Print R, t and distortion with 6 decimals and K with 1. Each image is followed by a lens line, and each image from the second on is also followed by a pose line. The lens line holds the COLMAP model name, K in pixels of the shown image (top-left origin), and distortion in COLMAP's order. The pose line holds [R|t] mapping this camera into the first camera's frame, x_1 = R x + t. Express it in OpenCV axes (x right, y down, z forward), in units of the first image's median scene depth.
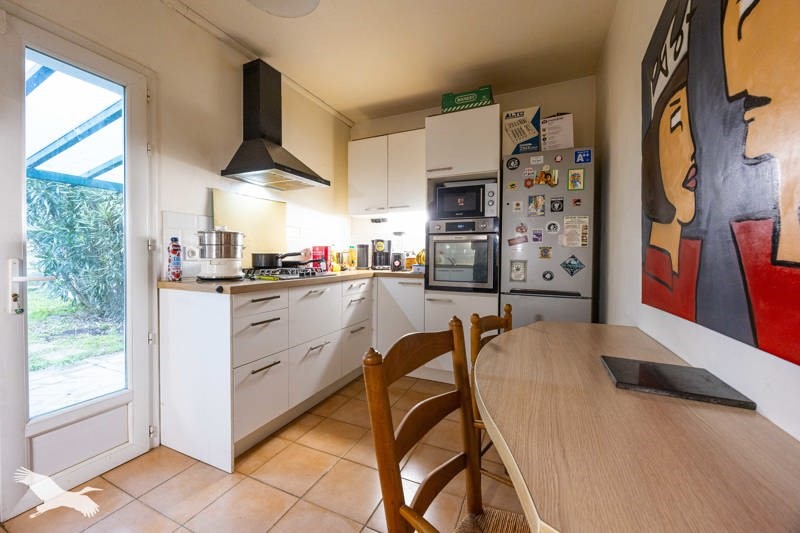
lens RADIAL K [[317.4, 0, 400.0], [0, 317.4, 266.5], [0, 0, 1]] dist [-0.015786, -0.000066]
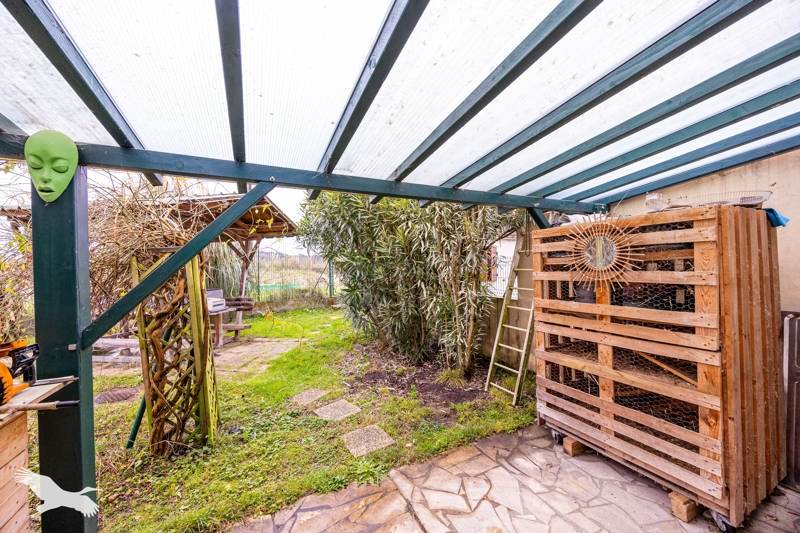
lens RADIAL K [[317.4, 0, 400.0], [0, 317.4, 266.5], [0, 0, 1]] dist [-0.015786, -0.000066]
pose [[0.757013, -0.022832, -0.653001, -0.429190], [0.012946, 0.999717, -0.019948, -0.082235], [0.653272, 0.006647, 0.757094, 0.395385]]
